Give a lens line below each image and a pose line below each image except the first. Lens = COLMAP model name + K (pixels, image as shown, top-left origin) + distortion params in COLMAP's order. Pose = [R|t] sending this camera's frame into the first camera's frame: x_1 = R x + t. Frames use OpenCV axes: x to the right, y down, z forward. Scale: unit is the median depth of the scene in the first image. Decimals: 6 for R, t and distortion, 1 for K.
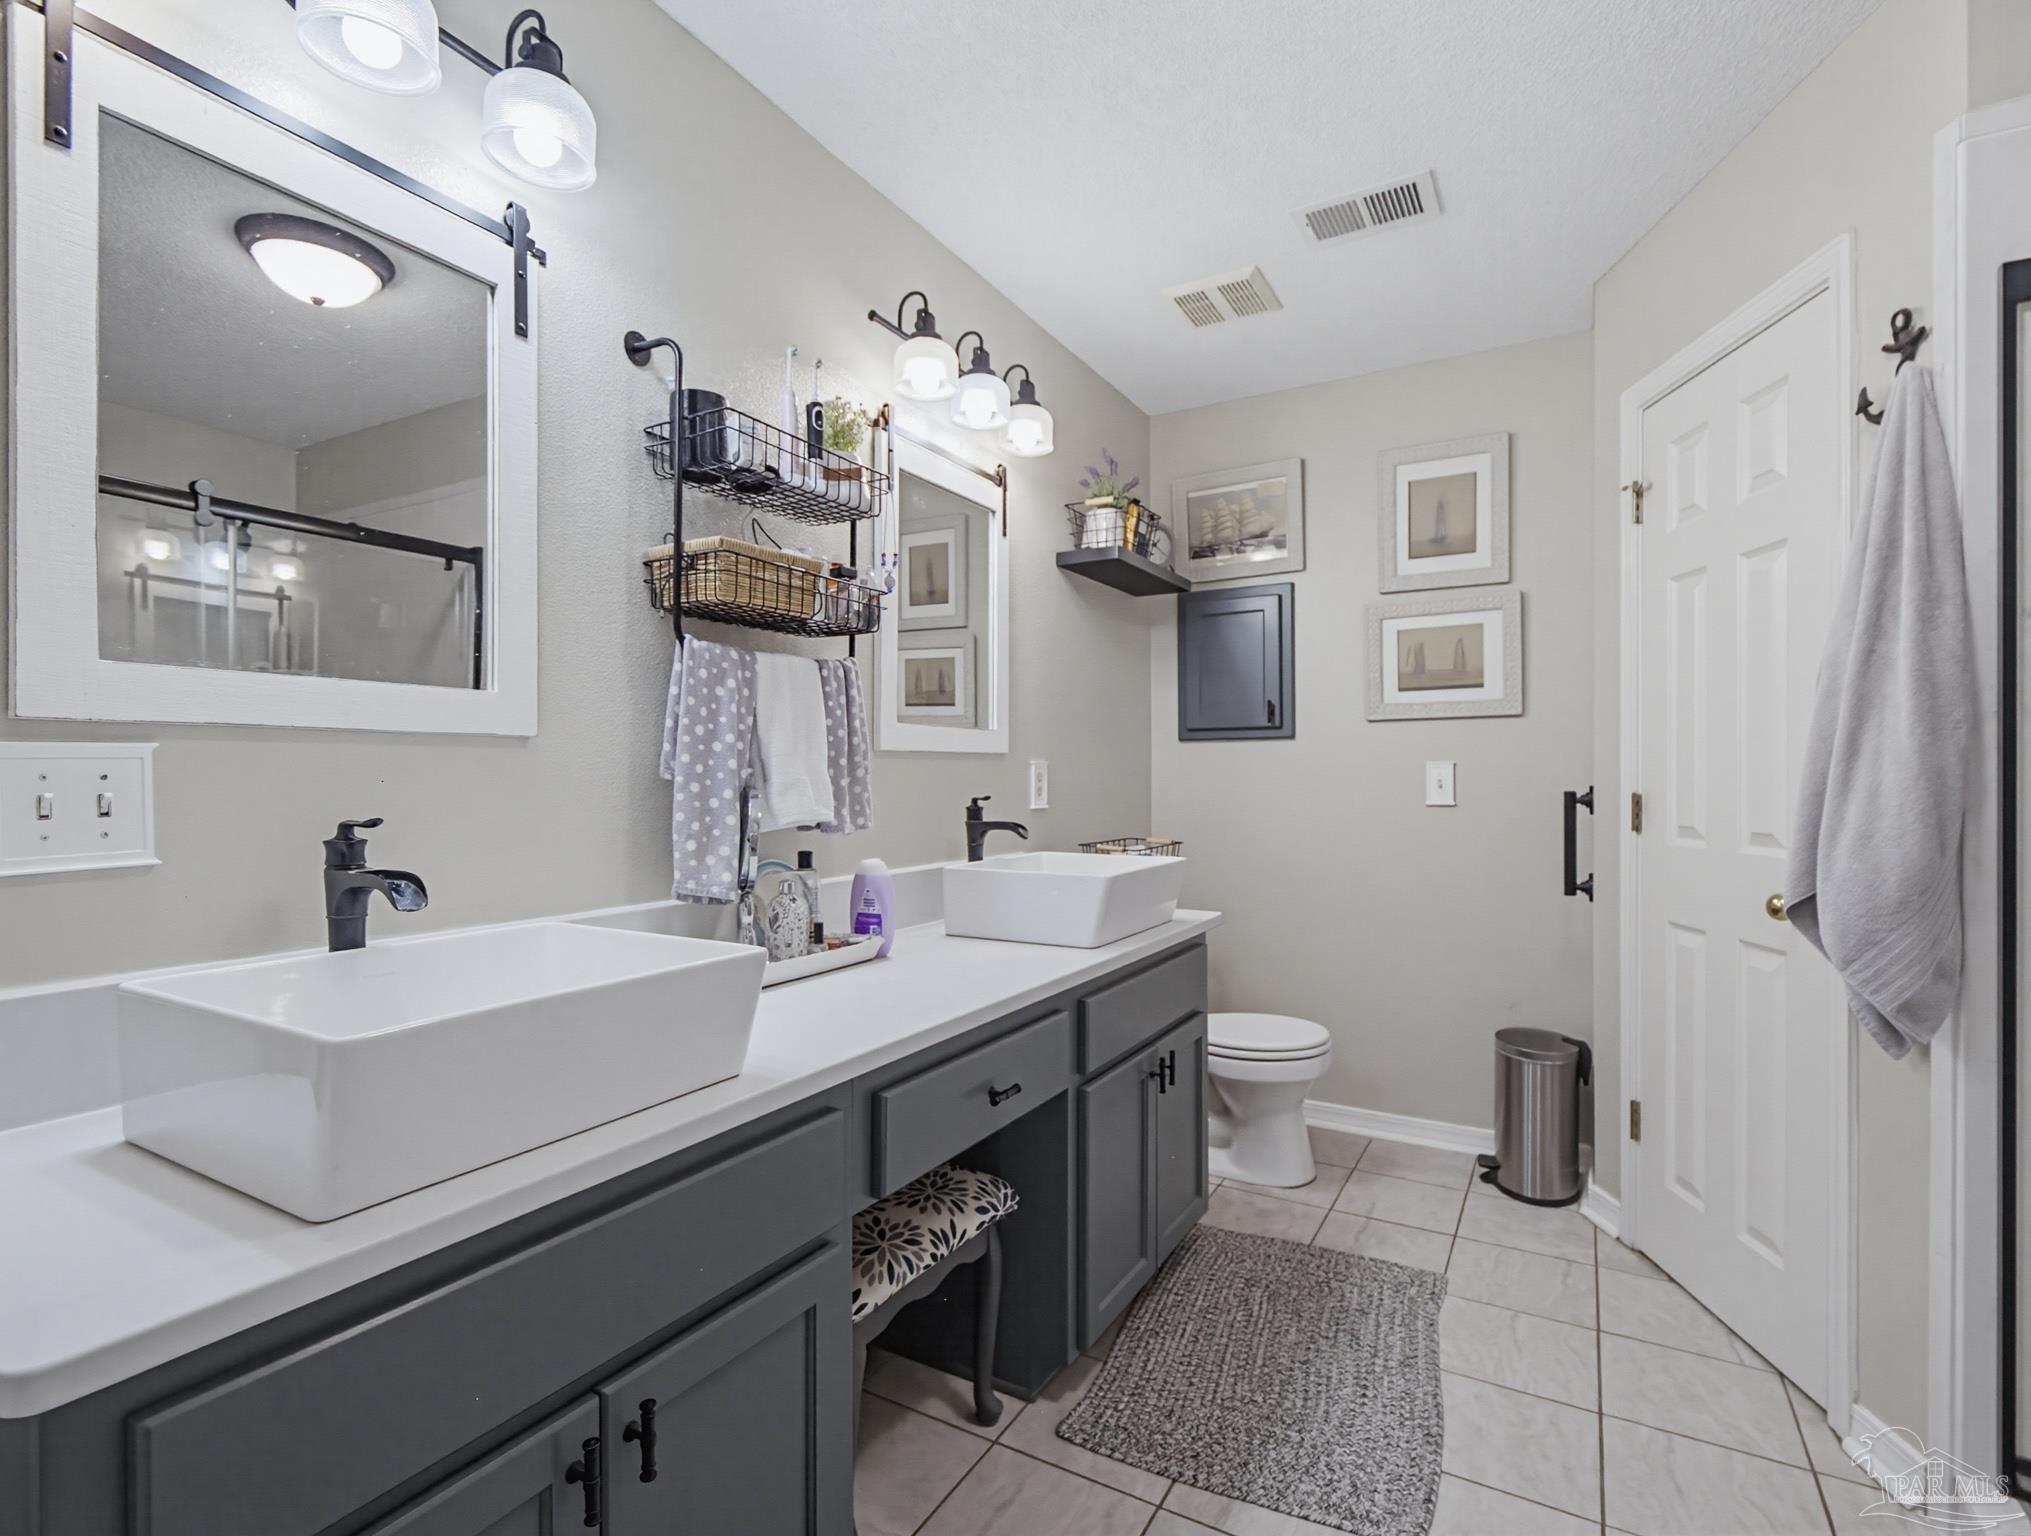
lens RADIAL K [[980.2, 0, 1004.8], [0, 980.2, 779.0], [0, 0, 1]] dist [0.000536, -0.000563]
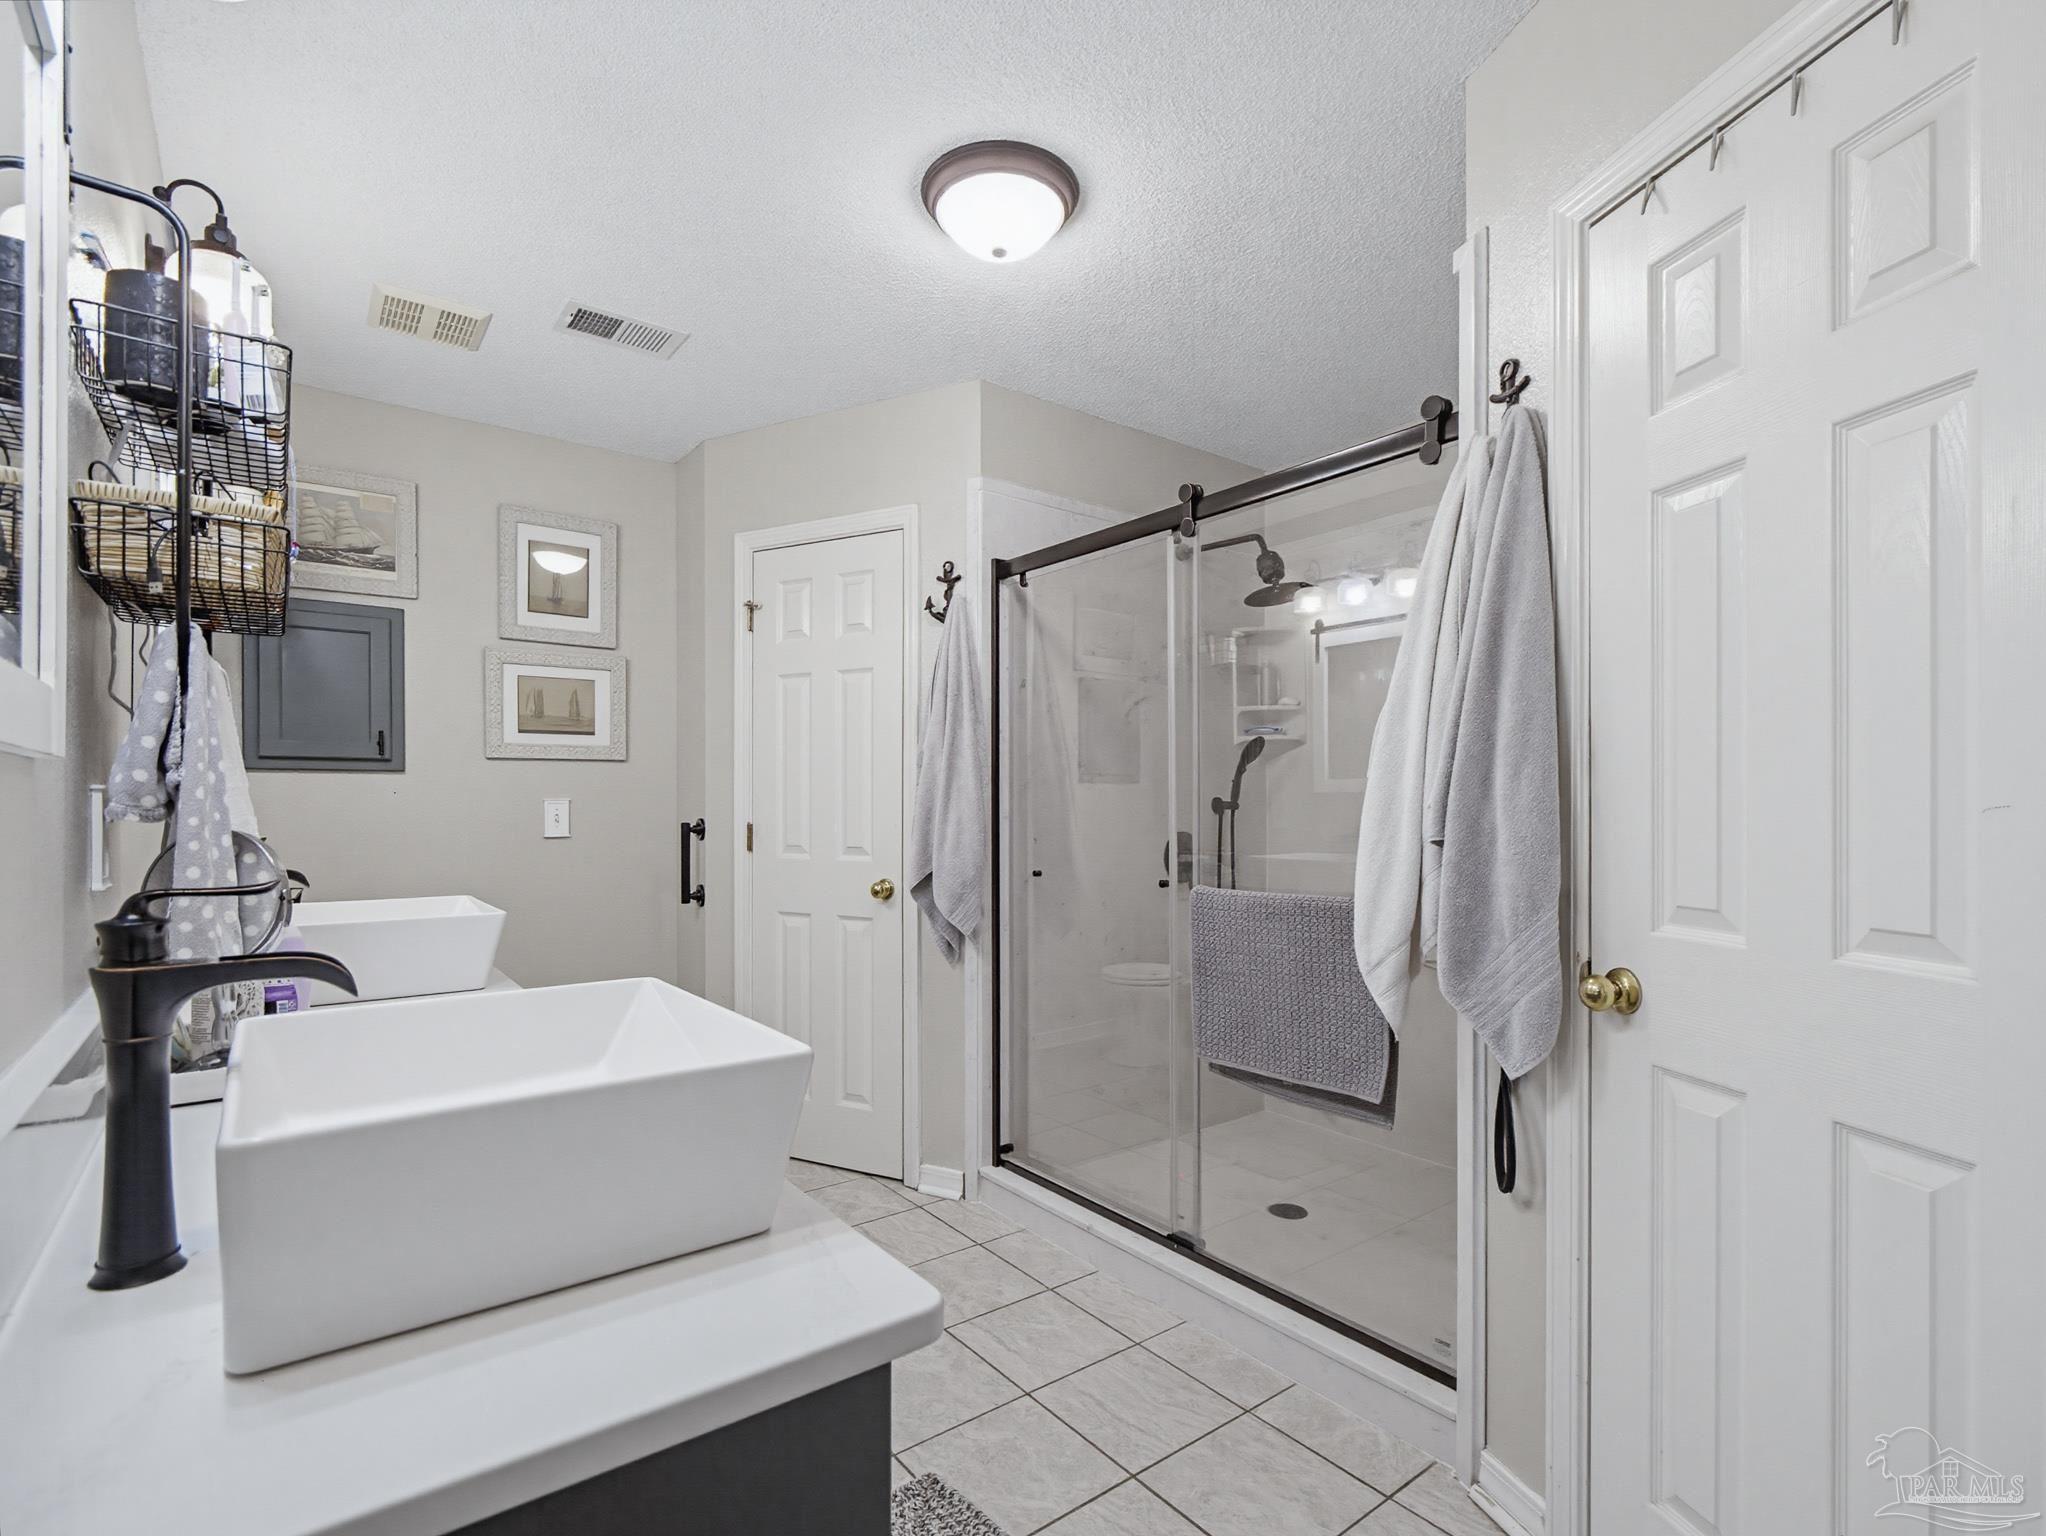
lens RADIAL K [[988.5, 0, 1023.9], [0, 988.5, 810.6], [0, 0, 1]] dist [0.000230, 0.000040]
pose [[0.380364, -0.002925, 0.924832, -0.413417], [0.003786, 0.999992, 0.001606, -0.003599], [-0.924829, 0.002891, 0.380372, 0.081570]]
